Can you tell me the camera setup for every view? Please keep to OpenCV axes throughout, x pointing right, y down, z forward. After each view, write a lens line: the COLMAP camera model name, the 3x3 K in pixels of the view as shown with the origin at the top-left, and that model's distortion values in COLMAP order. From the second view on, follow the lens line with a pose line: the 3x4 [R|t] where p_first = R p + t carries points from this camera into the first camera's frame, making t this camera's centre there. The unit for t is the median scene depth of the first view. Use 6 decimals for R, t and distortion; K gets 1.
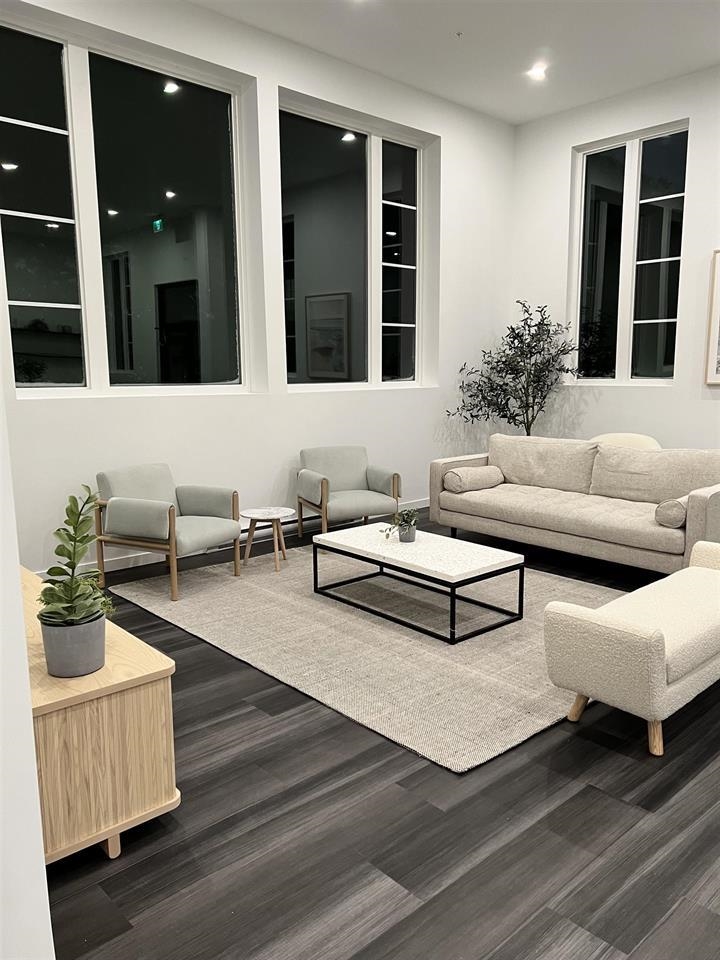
lens RADIAL K [[722.1, 0, 361.2], [0, 722.1, 479.3], [0, 0, 1]] dist [0.027553, 0.003758]
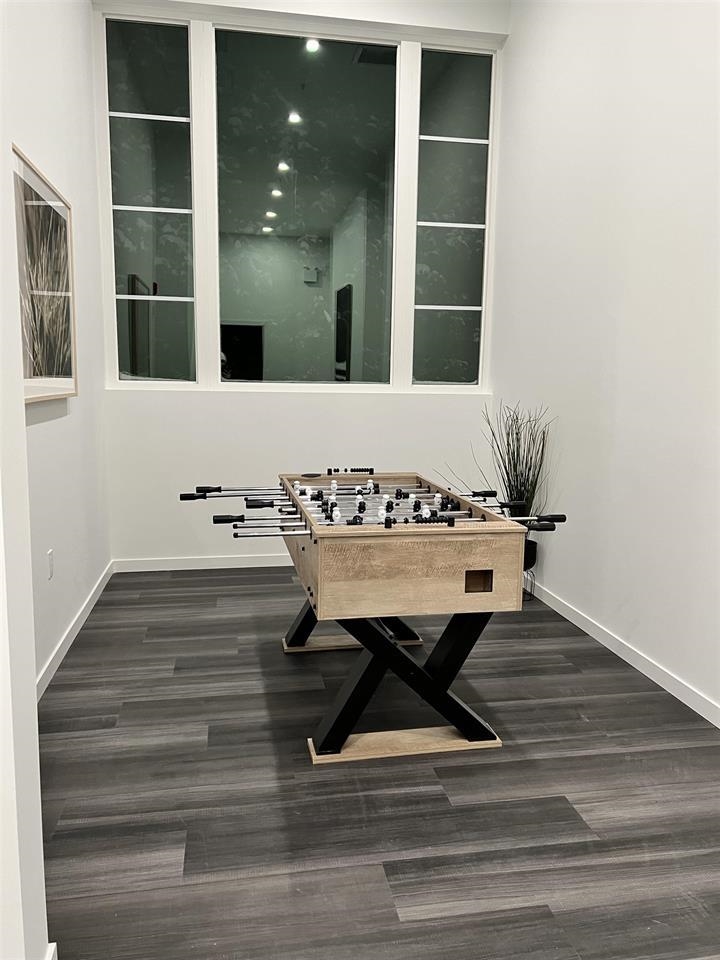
lens RADIAL K [[722.1, 0, 360.3], [0, 722.1, 482.0], [0, 0, 1]] dist [0.027553, 0.003758]
pose [[0.844669, 0.097367, -0.526359, 0.369862], [-0.094918, 0.994979, 0.031734, -0.051854], [0.526806, 0.023156, 0.849670, 0.334549]]
